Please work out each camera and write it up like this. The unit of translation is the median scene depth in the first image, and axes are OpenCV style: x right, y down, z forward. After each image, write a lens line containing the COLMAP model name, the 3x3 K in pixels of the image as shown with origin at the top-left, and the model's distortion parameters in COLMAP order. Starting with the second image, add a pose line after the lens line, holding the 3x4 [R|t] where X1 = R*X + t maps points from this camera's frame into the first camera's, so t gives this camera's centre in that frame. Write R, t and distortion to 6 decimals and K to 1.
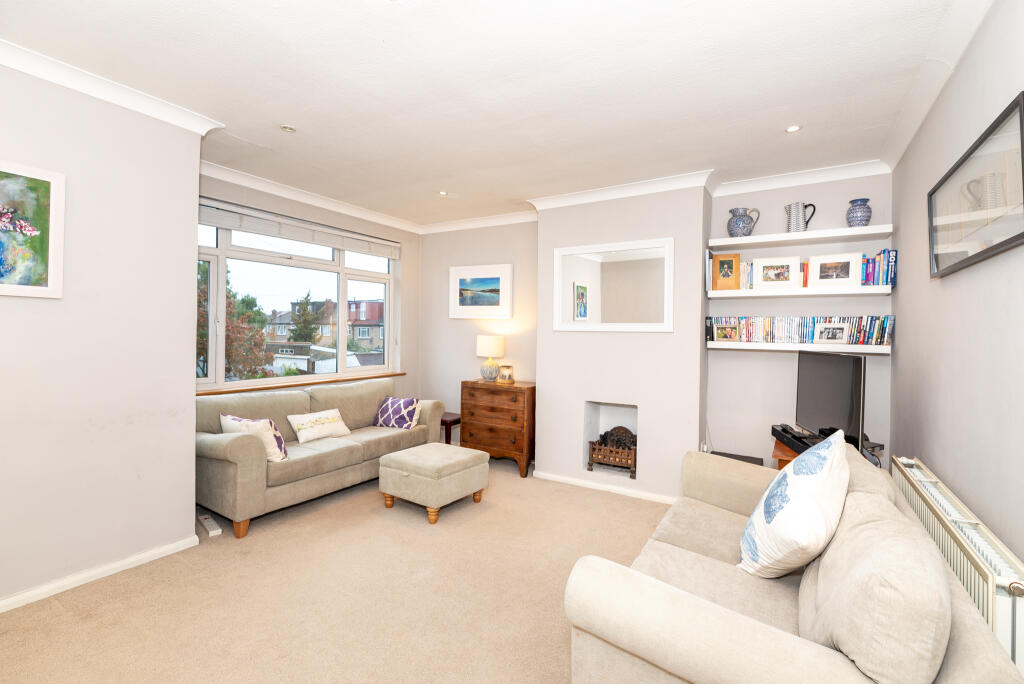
lens RADIAL K [[454.9, 0, 512.3], [0, 454.9, 331.5], [0, 0, 1]] dist [-0.001354, -0.000686]
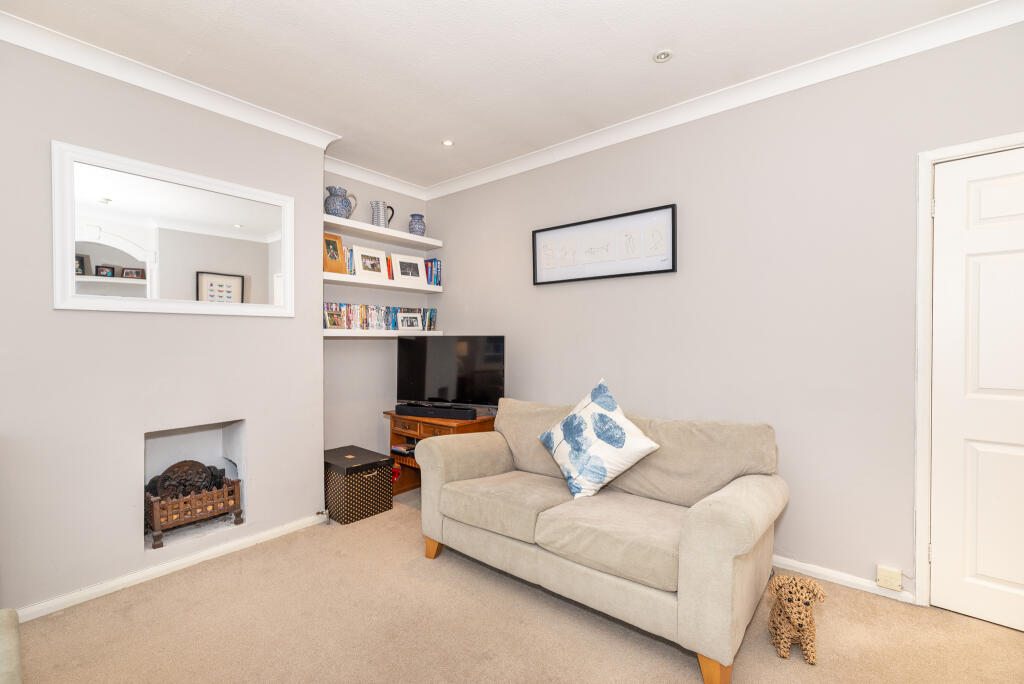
lens RADIAL K [[444.2, 0, 515.1], [0, 444.2, 344.0], [0, 0, 1]] dist [-0.001875, -0.001380]
pose [[0.122648, -0.028842, 0.992031, -0.379718], [0.000626, 0.999580, 0.028984, 0.026300], [-0.992450, -0.002933, 0.122614, 0.520721]]
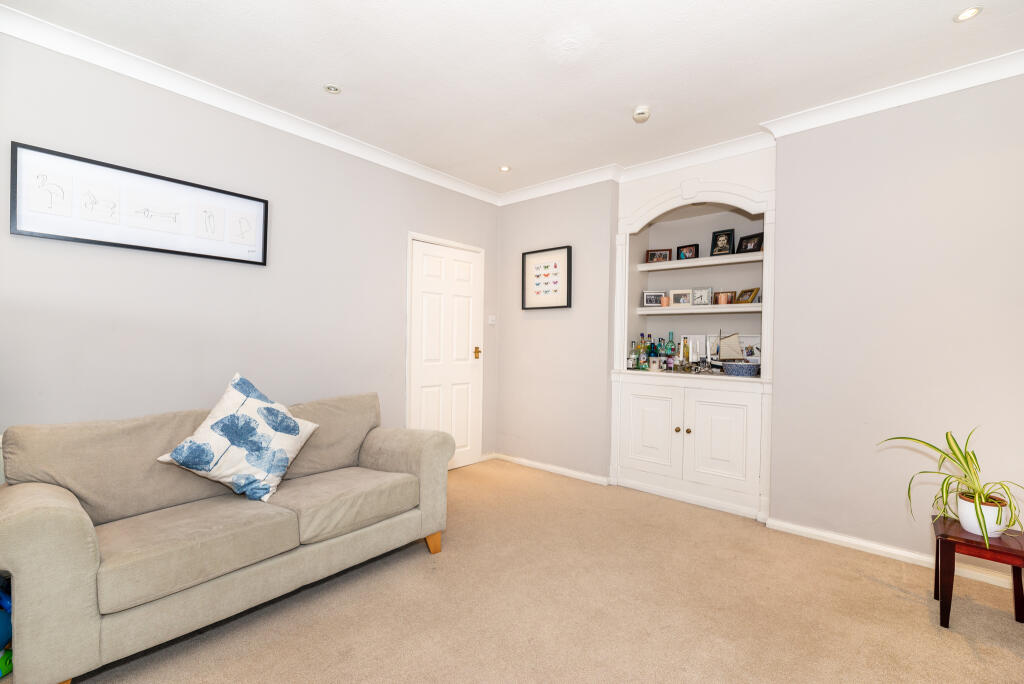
lens RADIAL K [[444.2, 0, 515.1], [0, 444.2, 344.0], [0, 0, 1]] dist [-0.001875, -0.001380]
pose [[-0.987318, -0.033917, 0.155091, -0.157169], [-0.032870, 0.999416, 0.009310, 0.041556], [-0.155316, 0.004095, -0.987856, 1.039446]]
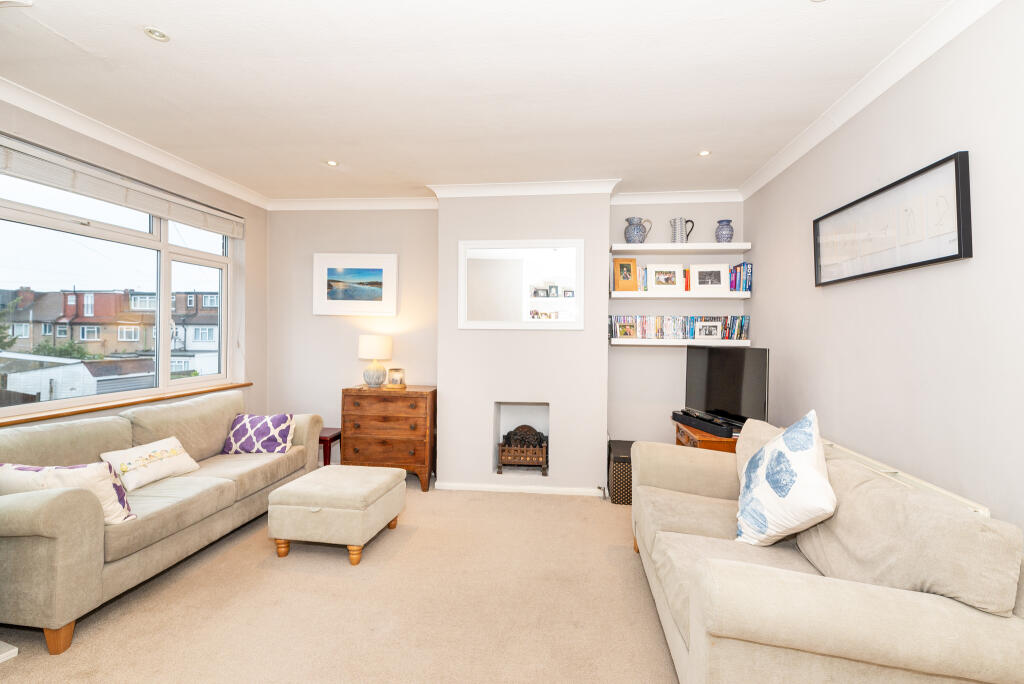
lens RADIAL K [[460.7, 0, 518.2], [0, 460.7, 329.8], [0, 0, 1]] dist [-0.001455, -0.000495]
pose [[0.902969, -0.003015, 0.429695, -0.237912], [0.003673, 0.999993, -0.000704, 0.001470], [-0.429690, 0.002214, 0.902974, 0.111363]]
